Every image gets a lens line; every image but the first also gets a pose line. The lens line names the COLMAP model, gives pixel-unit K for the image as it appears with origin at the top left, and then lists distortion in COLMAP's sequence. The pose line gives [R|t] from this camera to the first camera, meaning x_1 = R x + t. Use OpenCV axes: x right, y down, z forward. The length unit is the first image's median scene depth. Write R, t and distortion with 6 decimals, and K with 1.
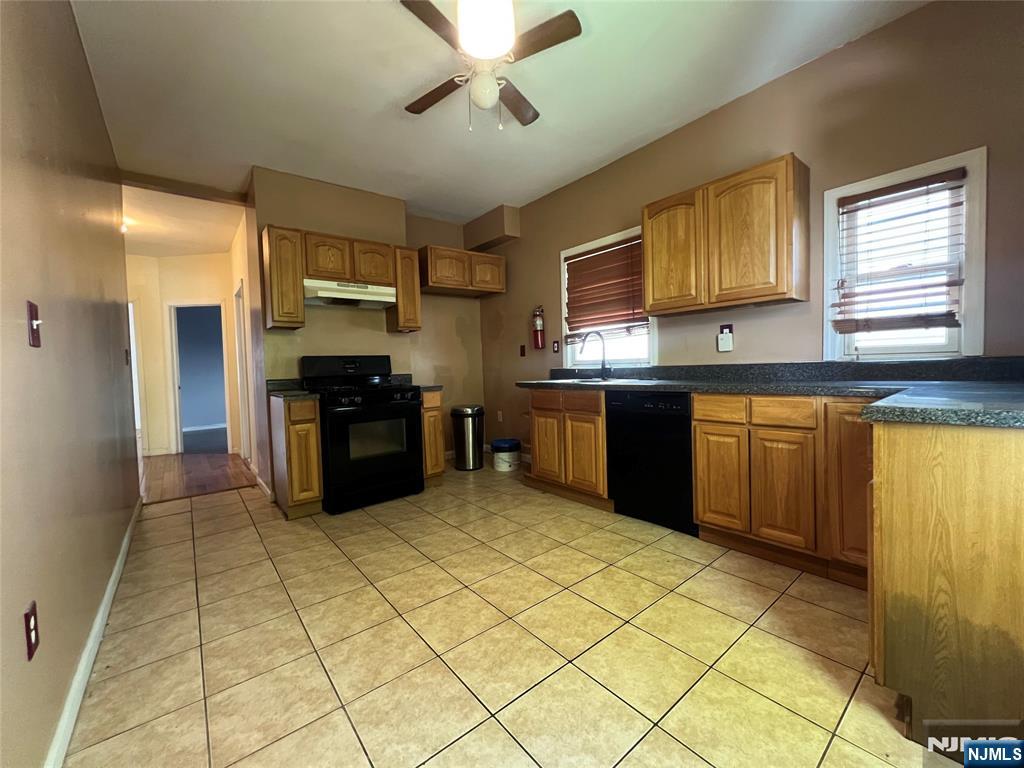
lens RADIAL K [[412.1, 0, 514.4], [0, 412.1, 379.9], [0, 0, 1]] dist [0.001478, 0.000366]
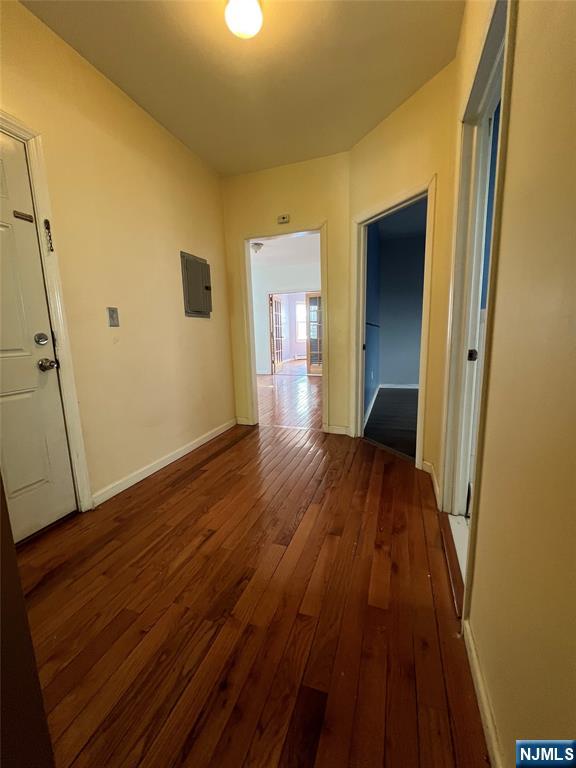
lens RADIAL K [[307.9, 0, 292.2], [0, 307.9, 387.0], [0, 0, 1]] dist [-0.000118, 0.000023]
pose [[0.535741, 0.157012, -0.829656, -0.310014], [-0.017903, 0.984451, 0.174746, -0.002797], [0.844193, -0.078766, 0.530221, 0.440745]]
